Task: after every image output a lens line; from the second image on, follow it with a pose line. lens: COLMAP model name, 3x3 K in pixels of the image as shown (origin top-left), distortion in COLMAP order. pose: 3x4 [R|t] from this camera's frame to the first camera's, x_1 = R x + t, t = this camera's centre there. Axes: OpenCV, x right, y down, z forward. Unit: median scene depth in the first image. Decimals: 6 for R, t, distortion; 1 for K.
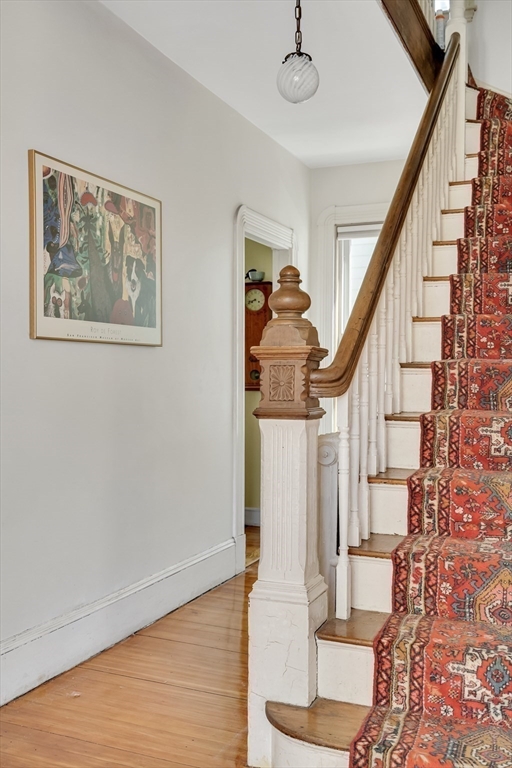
lens RADIAL K [[752.2, 0, 256.0], [0, 752.2, 384.0], [0, 0, 1]] dist [0.001419, 0.004313]
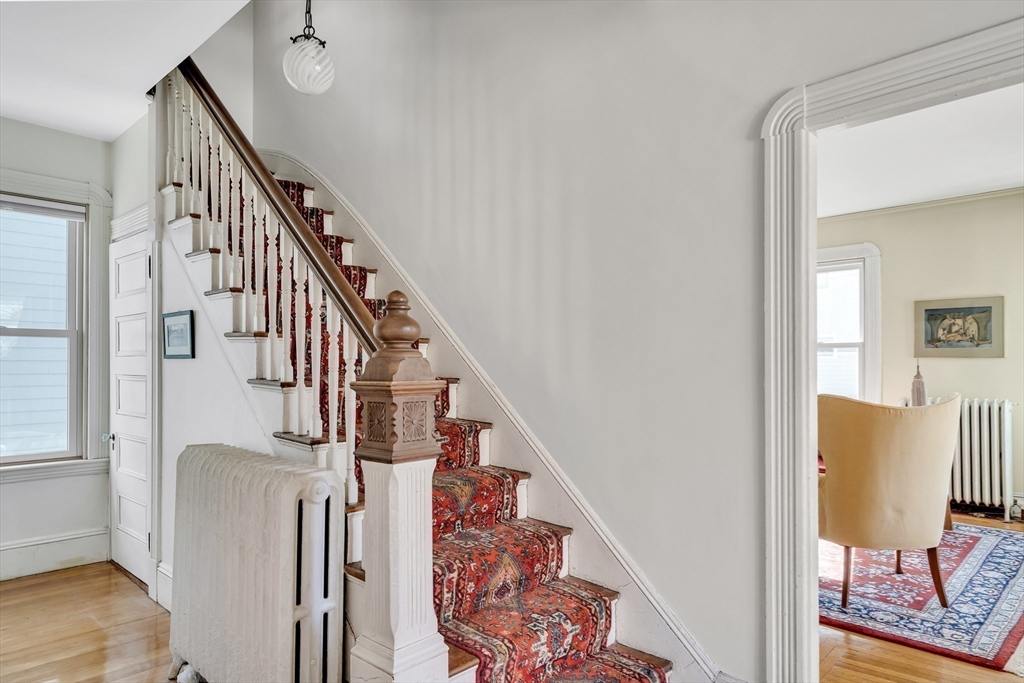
lens RADIAL K [[636.3, 0, 465.1], [0, 636.3, 360.7], [0, 0, 1]] dist [0.004077, 0.000432]
pose [[0.387315, -0.006420, 0.921925, -0.530690], [0.012803, 0.999917, 0.001584, -0.061014], [-0.921859, 0.011190, 0.387365, 0.525761]]
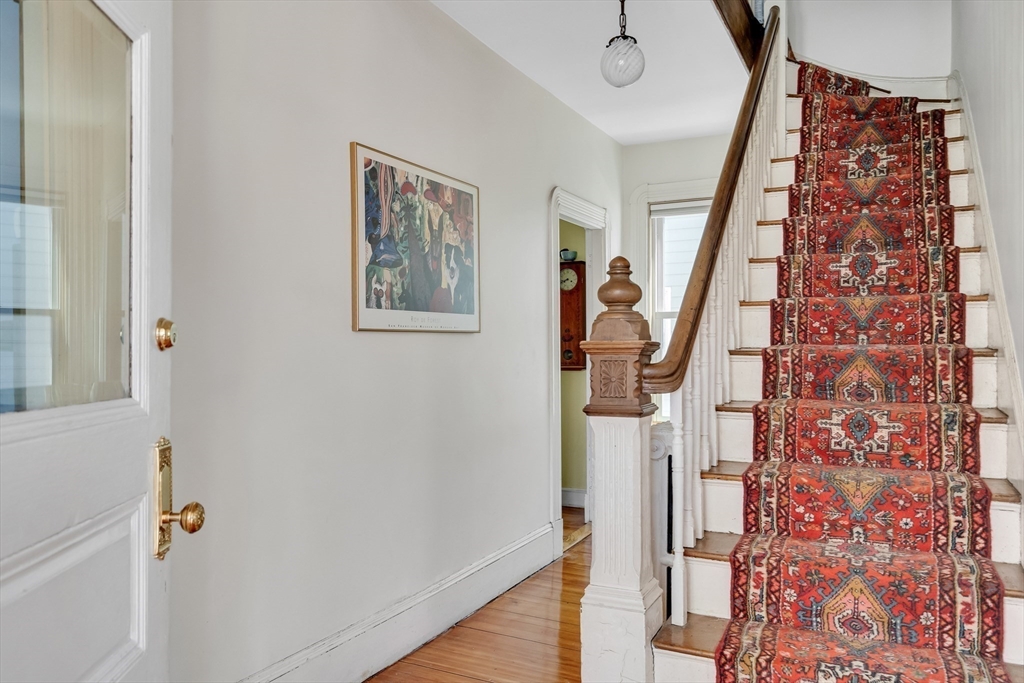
lens RADIAL K [[737.5, 0, 508.8], [0, 737.5, 340.7], [0, 0, 1]] dist [0.005859, 0.000706]
pose [[0.997773, -0.009503, -0.066020, -0.029440], [0.008420, 0.999826, -0.016665, -0.029020], [0.066167, 0.016072, 0.997679, 0.040021]]
